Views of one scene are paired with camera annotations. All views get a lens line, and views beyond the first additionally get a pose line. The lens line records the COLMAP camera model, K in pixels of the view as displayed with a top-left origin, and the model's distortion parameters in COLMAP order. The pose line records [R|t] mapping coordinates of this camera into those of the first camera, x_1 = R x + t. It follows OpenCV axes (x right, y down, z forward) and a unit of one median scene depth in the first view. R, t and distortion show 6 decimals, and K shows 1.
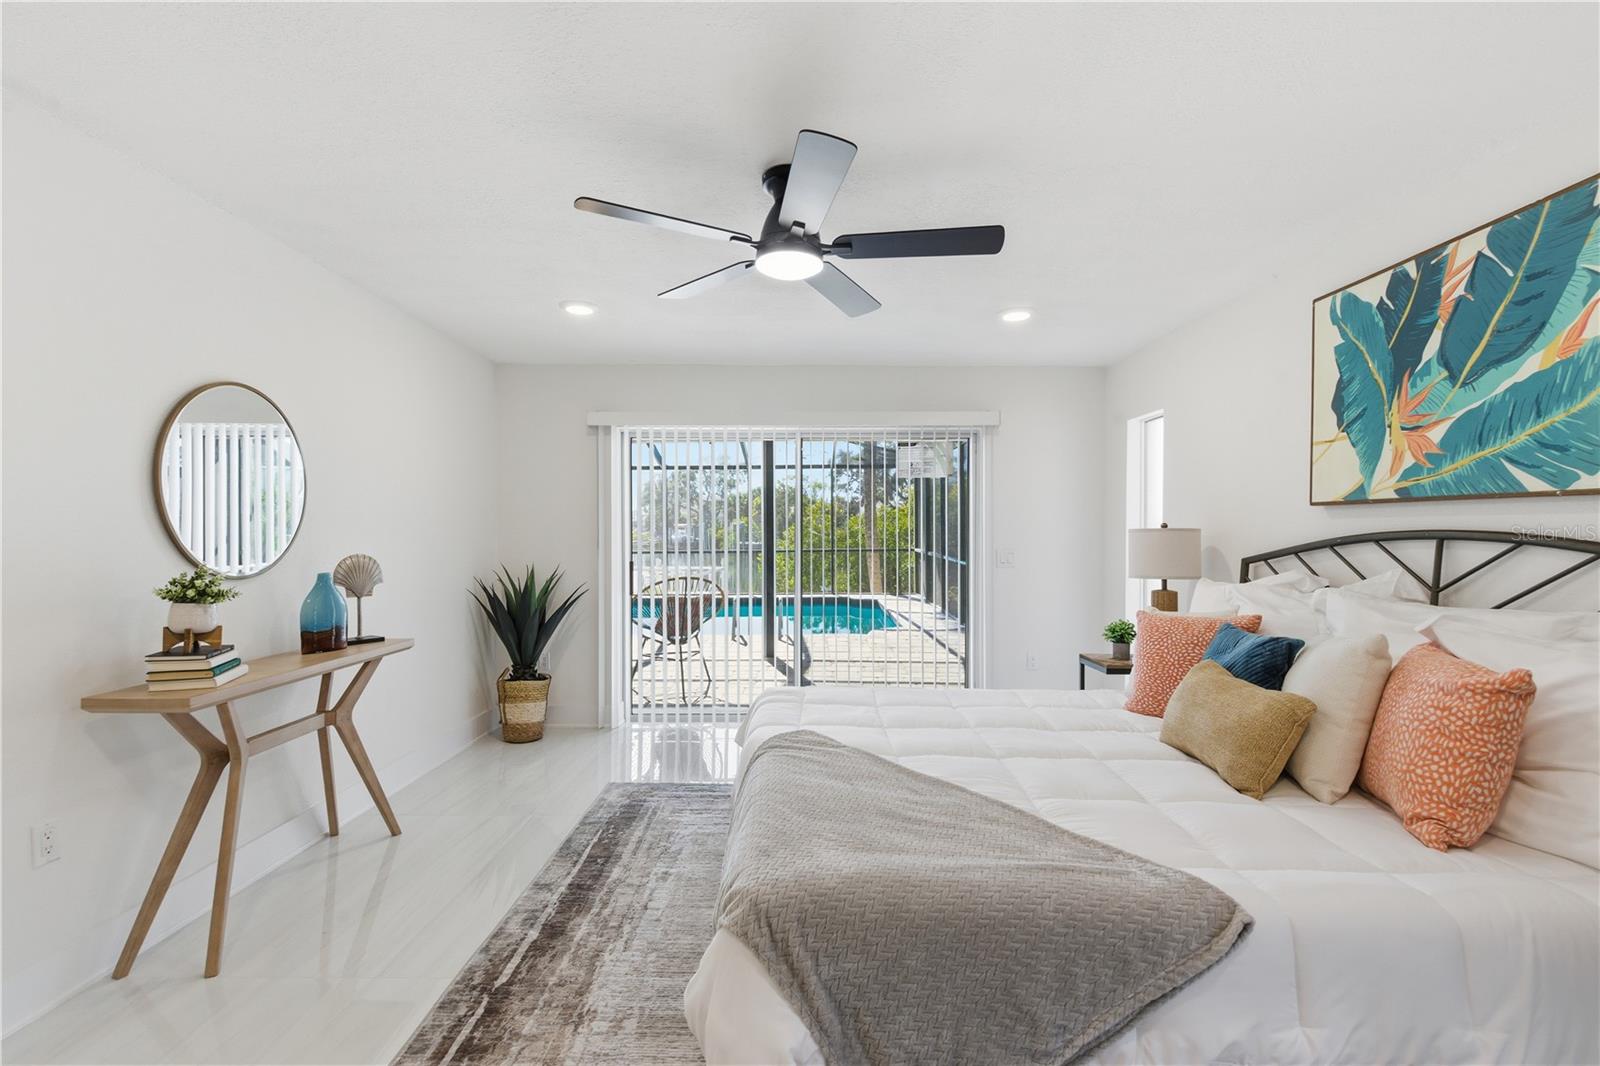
lens RADIAL K [[722.7, 0, 801.2], [0, 722.7, 530.6], [0, 0, 1]] dist [0.009678, -0.005726]
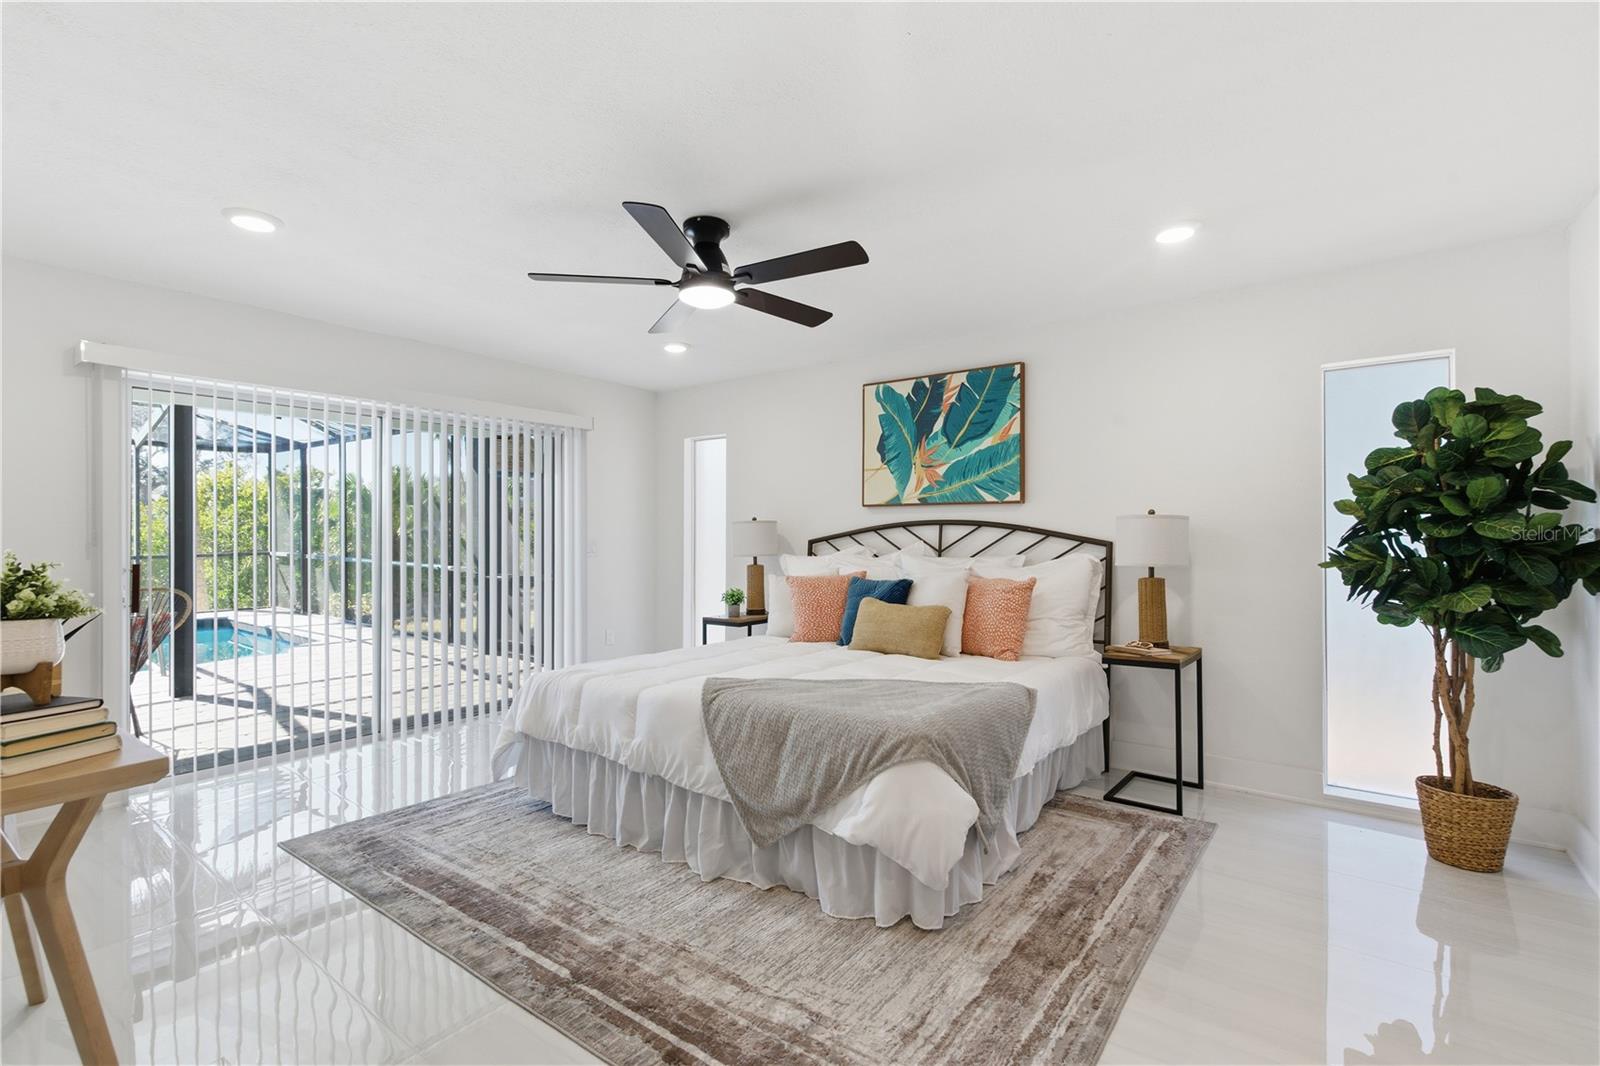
lens RADIAL K [[722.7, 0, 785.7], [0, 722.7, 529.9], [0, 0, 1]] dist [0.009678, -0.005726]
pose [[0.606354, -0.000486, 0.795195, -0.878903], [0.004676, 0.999985, -0.002954, 0.028314], [-0.795181, 0.005509, 0.606347, 0.151898]]
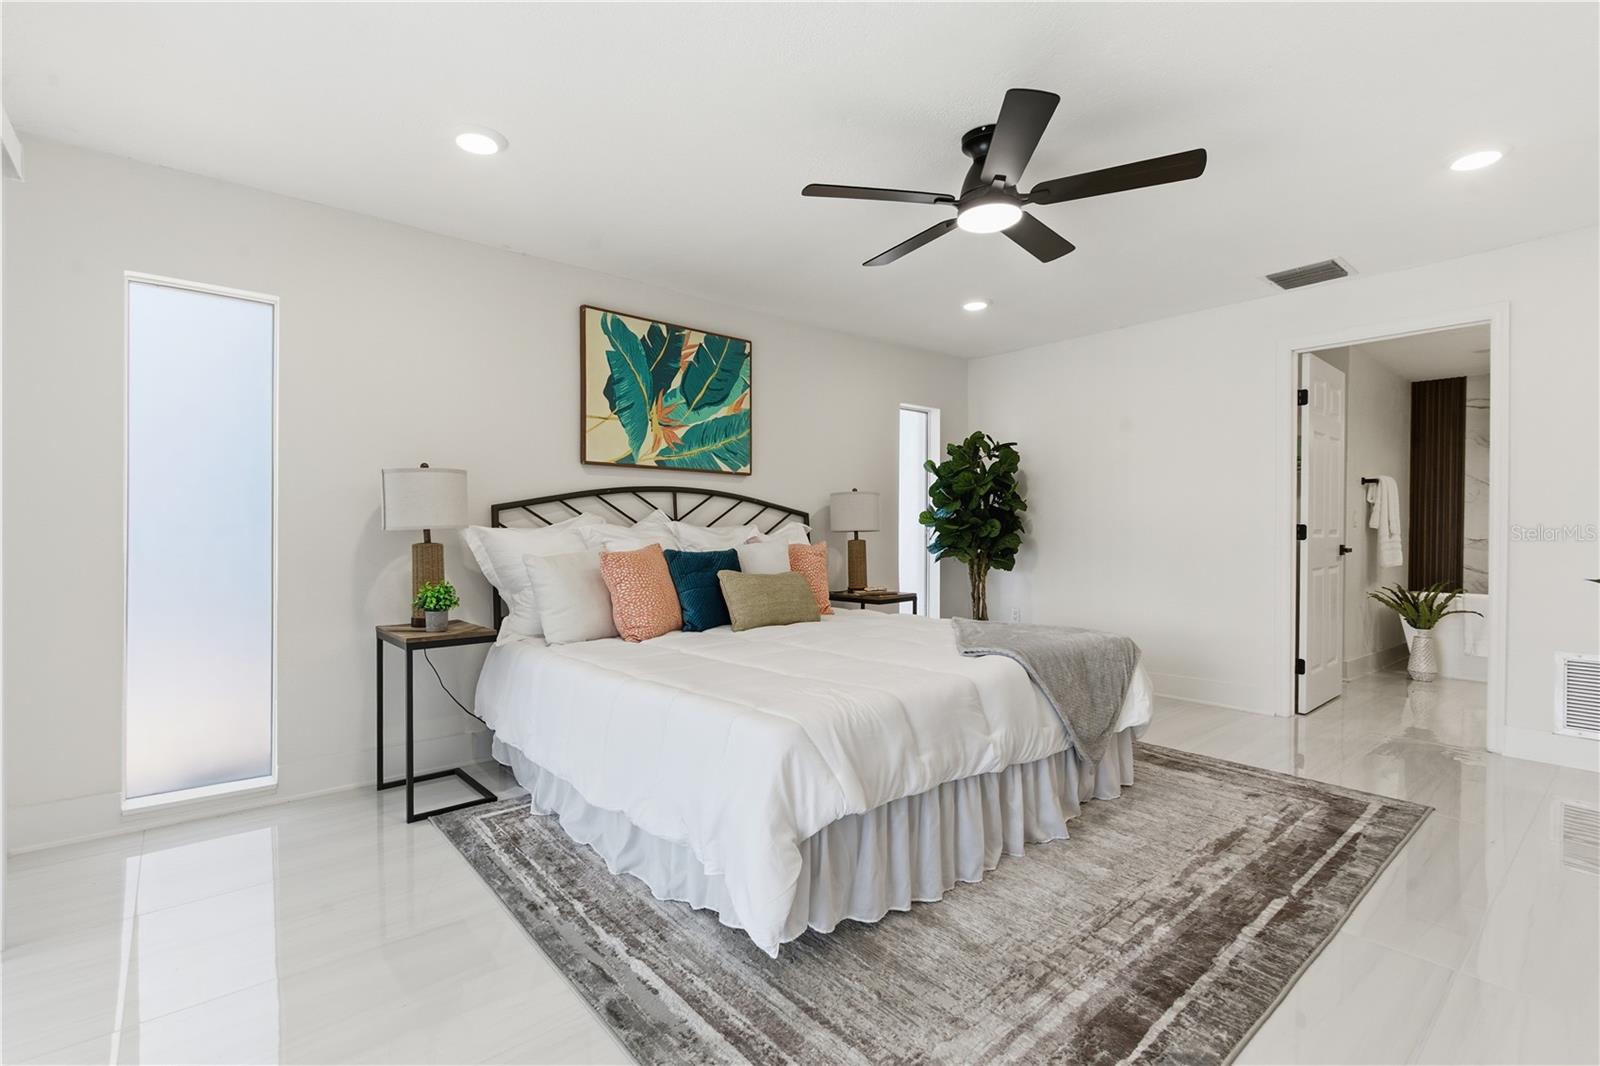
lens RADIAL K [[722.7, 0, 810.6], [0, 722.7, 544.1], [0, 0, 1]] dist [0.009678, -0.005726]
pose [[-0.648416, -0.011801, 0.761194, -0.649838], [-0.000662, 0.999888, 0.014937, 0.107410], [-0.761286, 0.009181, -0.648352, 1.826134]]
